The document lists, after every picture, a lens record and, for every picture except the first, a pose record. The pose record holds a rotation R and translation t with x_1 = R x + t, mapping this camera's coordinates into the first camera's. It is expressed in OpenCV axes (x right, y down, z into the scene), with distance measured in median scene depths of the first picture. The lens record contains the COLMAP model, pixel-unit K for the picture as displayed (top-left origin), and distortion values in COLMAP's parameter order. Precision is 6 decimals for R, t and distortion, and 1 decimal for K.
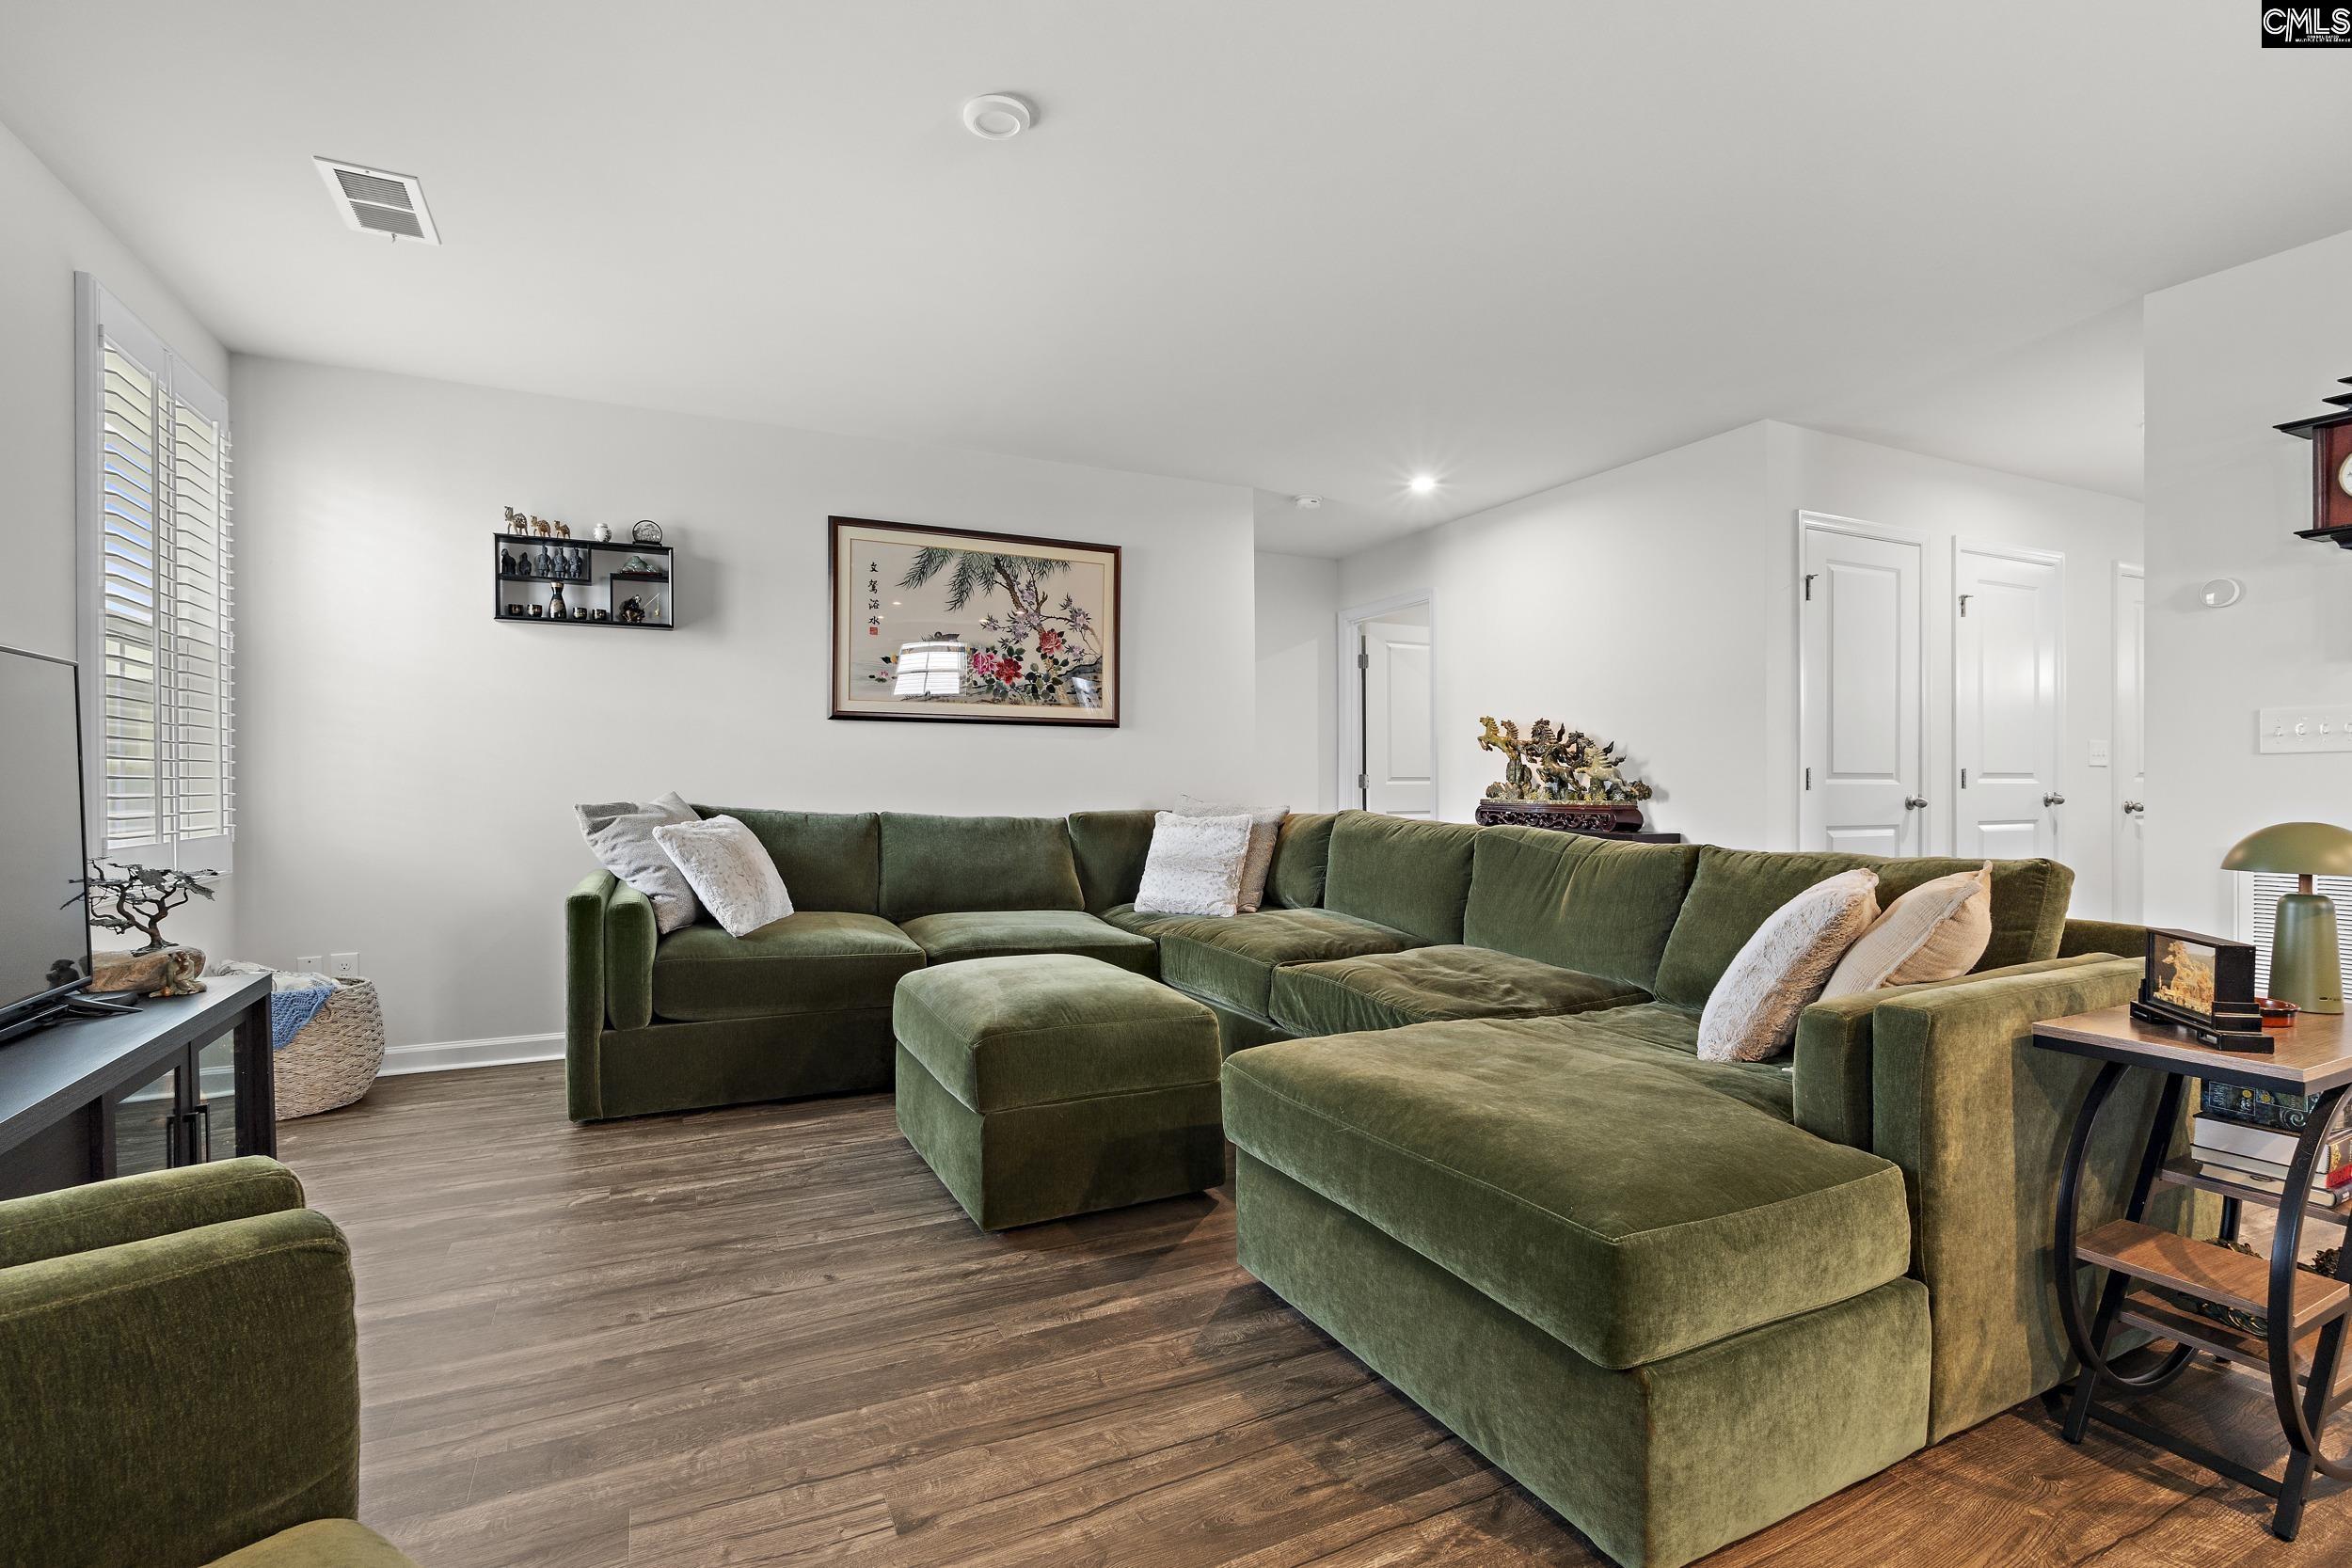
lens RADIAL K [[1086.0, 0, 1176.8], [0, 1086.0, 793.9], [0, 0, 1]] dist [-0.003126, -0.000472]
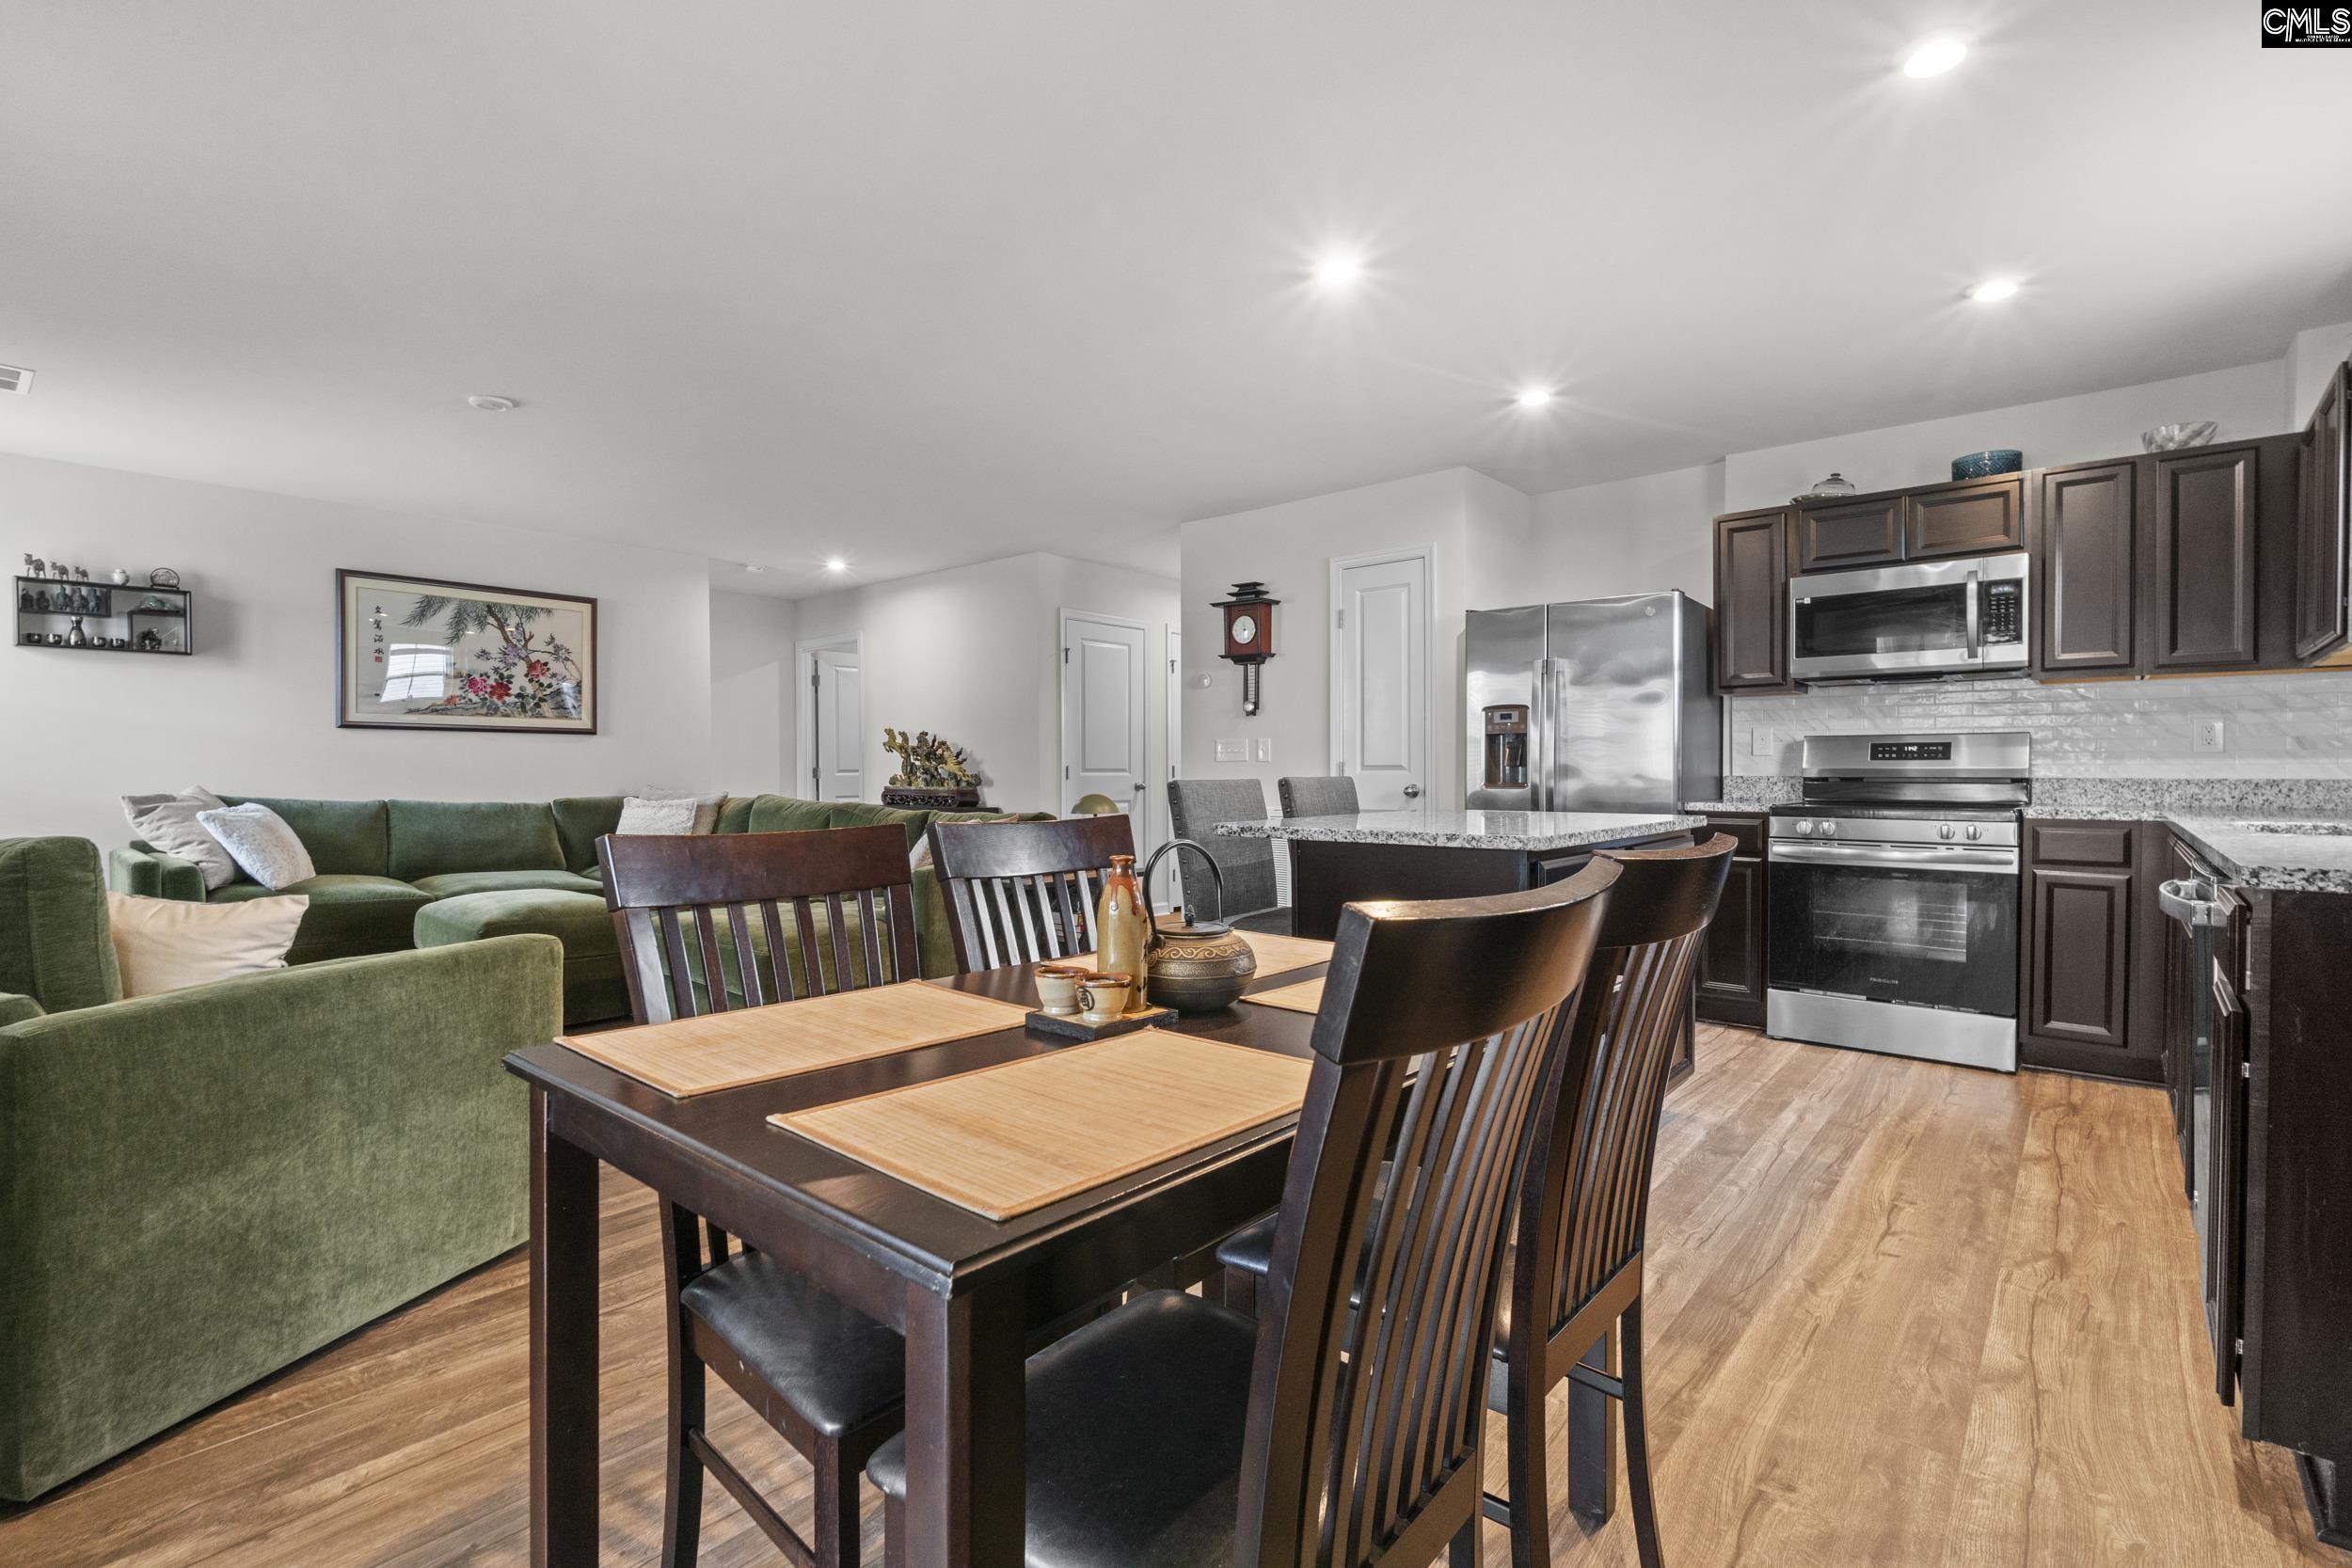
lens RADIAL K [[1086.0, 0, 1162.4], [0, 1086.0, 785.5], [0, 0, 1]] dist [-0.003126, -0.000472]
pose [[0.922957, -0.007502, 0.384829, 0.083268], [0.006227, 0.999970, 0.004558, -0.000548], [-0.384852, -0.001811, 0.922977, -0.549377]]
